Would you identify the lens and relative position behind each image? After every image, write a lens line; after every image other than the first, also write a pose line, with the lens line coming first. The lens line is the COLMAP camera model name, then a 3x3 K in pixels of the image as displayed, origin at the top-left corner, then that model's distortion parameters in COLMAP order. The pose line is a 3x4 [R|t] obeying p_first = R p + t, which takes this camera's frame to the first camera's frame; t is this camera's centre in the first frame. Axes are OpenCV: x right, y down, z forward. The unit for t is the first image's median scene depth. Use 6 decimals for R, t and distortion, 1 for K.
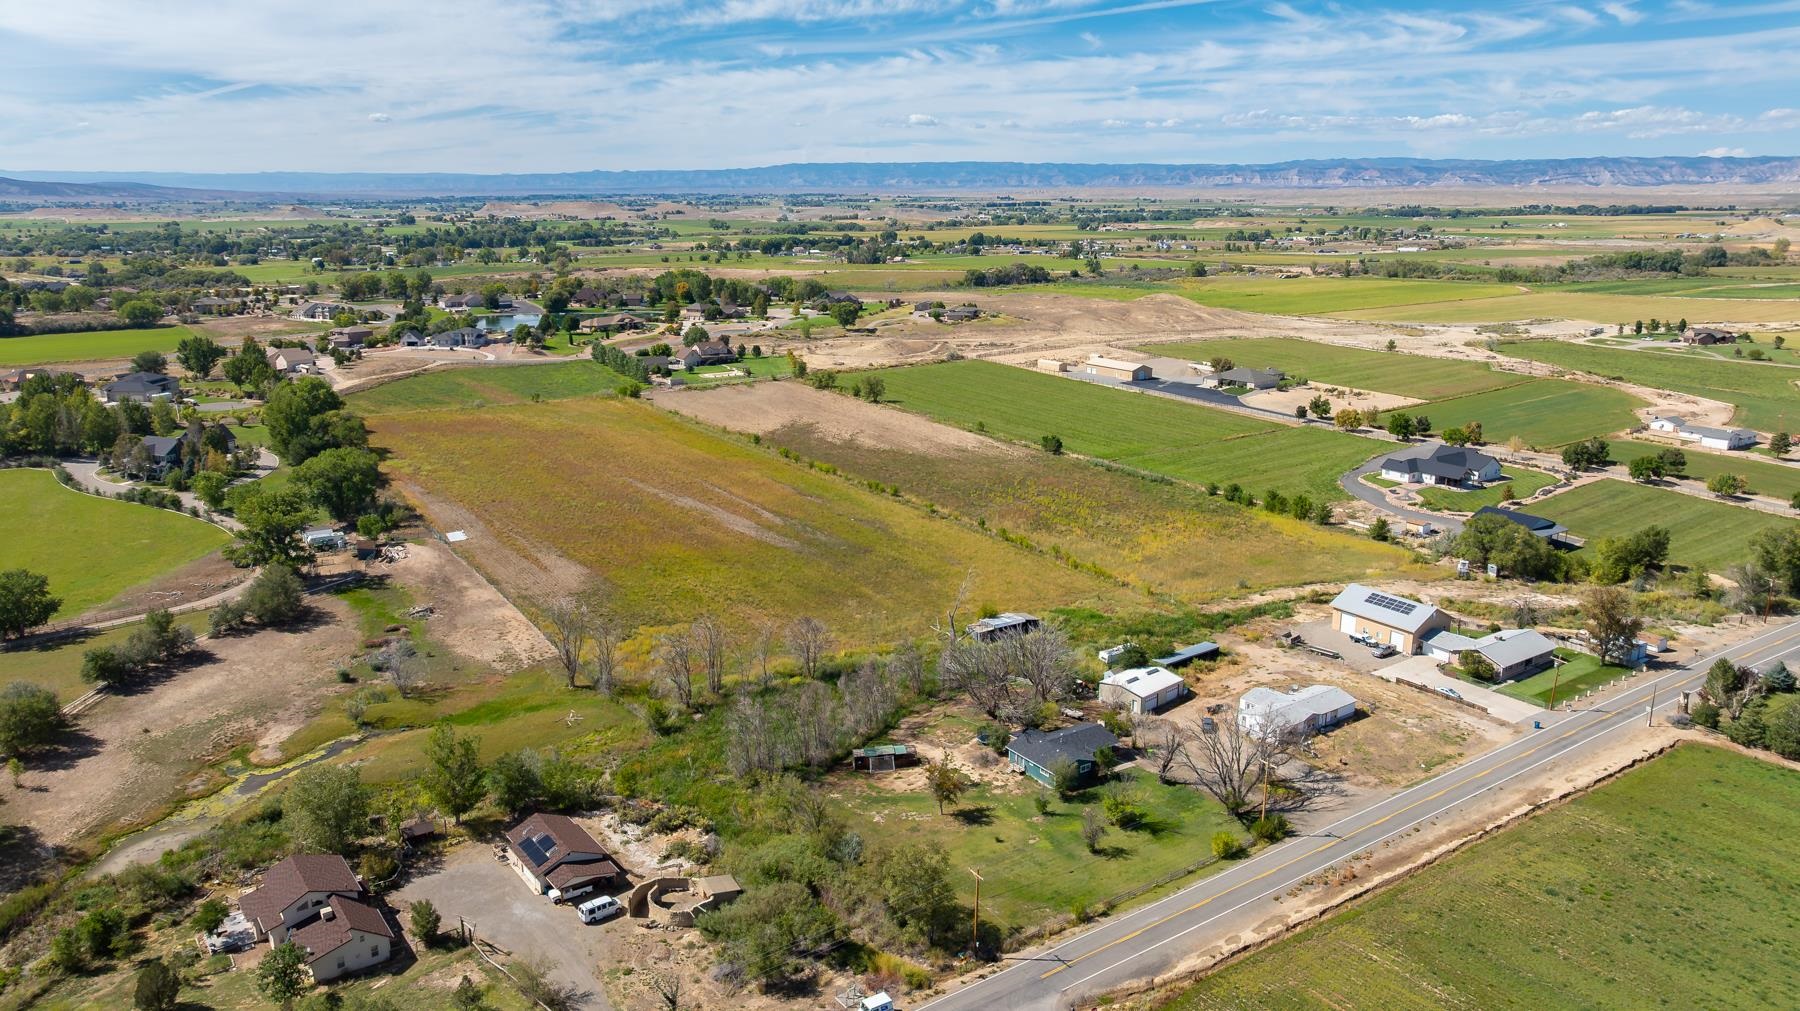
lens RADIAL K [[1260.1, 0, 900.2], [0, 1260.1, 518.4], [0, 0, 1]] dist [-0.038857, 0.049111]
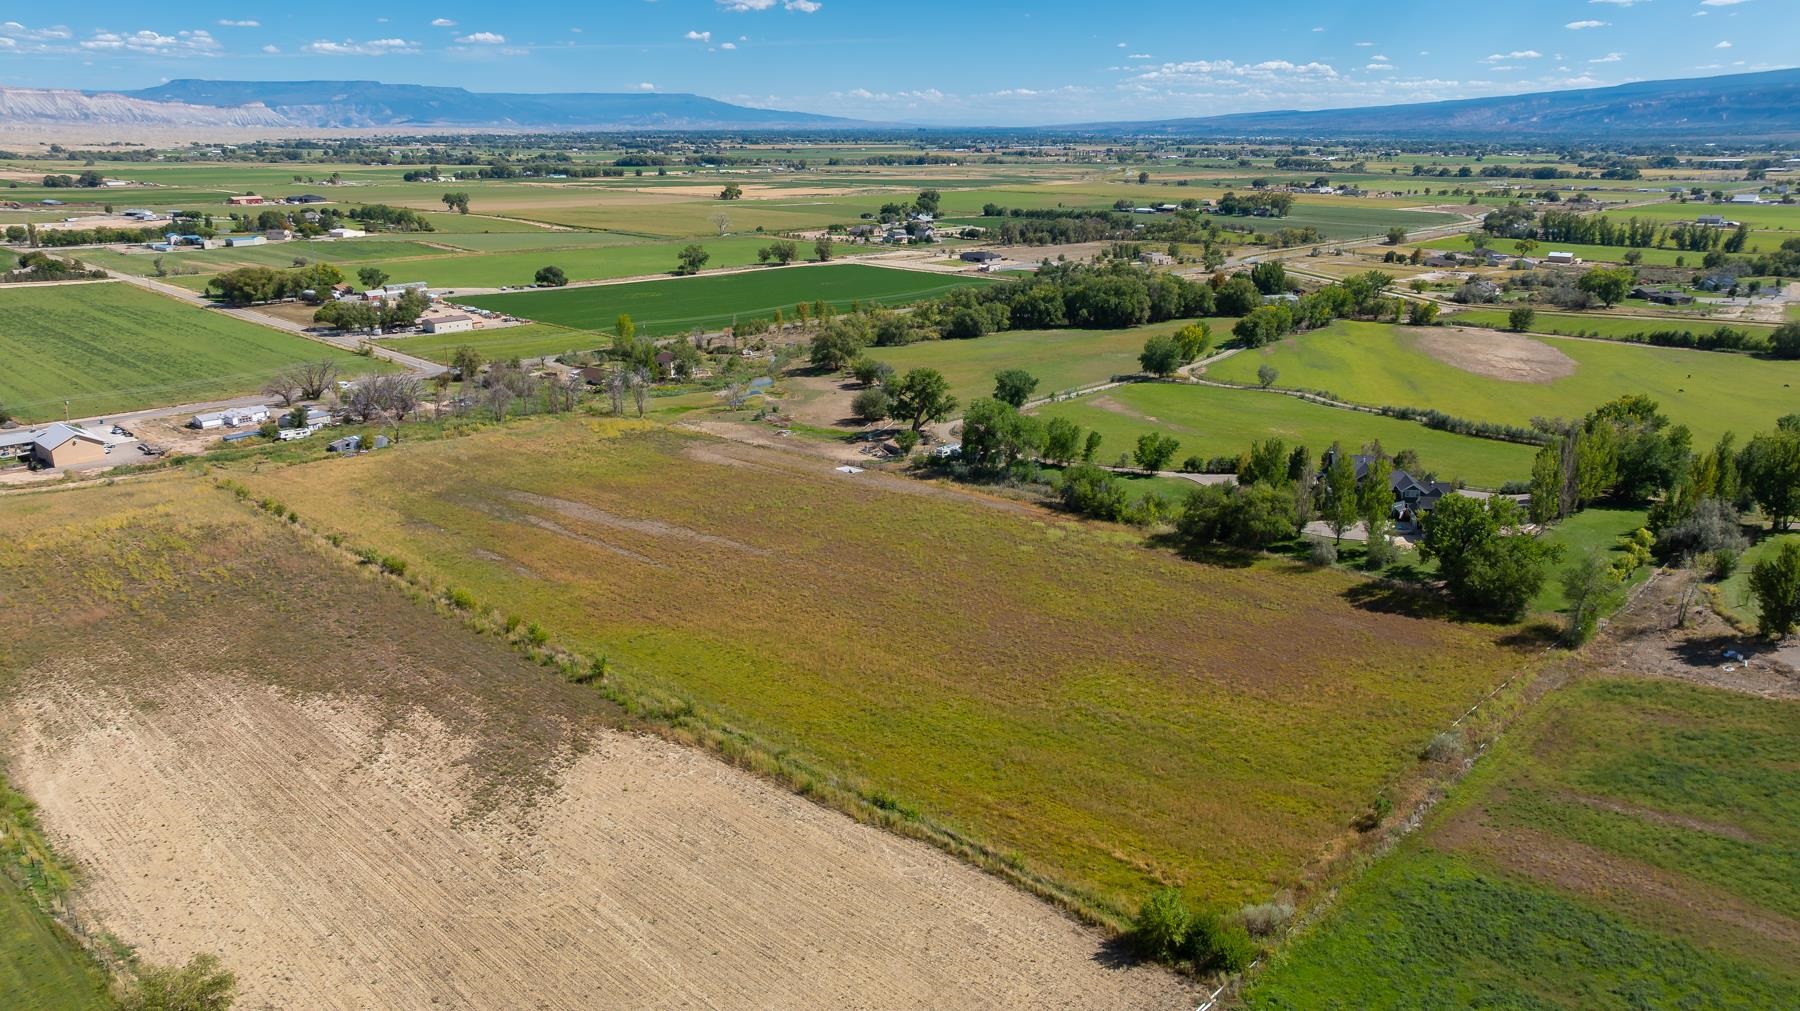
lens RADIAL K [[1260.1, 0, 904.2], [0, 1260.1, 496.8], [0, 0, 1]] dist [-0.038857, 0.049111]
pose [[-0.976408, 0.063453, -0.206400, -0.166126], [-0.052057, 0.858487, 0.510187, -0.459308], [0.209564, 0.508895, -0.834930, 1.735569]]
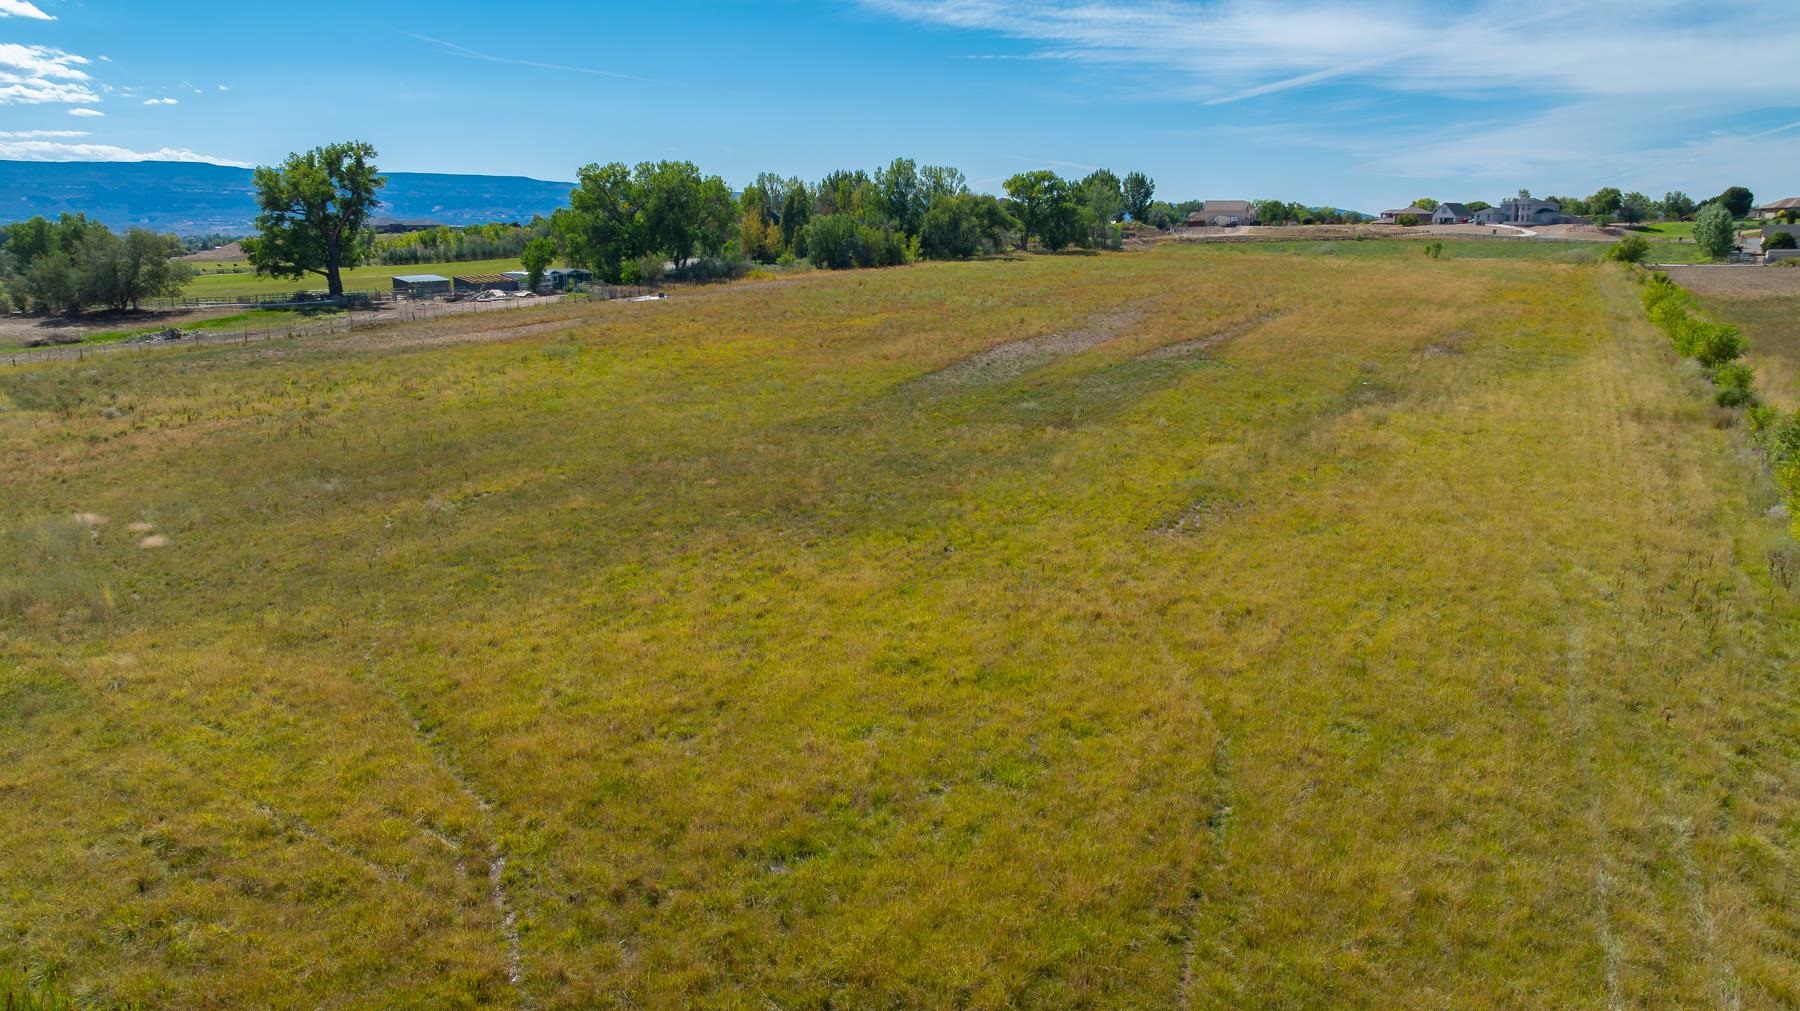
lens RADIAL K [[1260.1, 0, 914.2], [0, 1260.1, 484.6], [0, 0, 1]] dist [-0.038857, 0.049111]
pose [[0.477252, 0.173944, -0.861379, 0.143815], [-0.221668, 0.972345, 0.073536, 0.023933], [0.850349, 0.155845, 0.502612, 0.778867]]
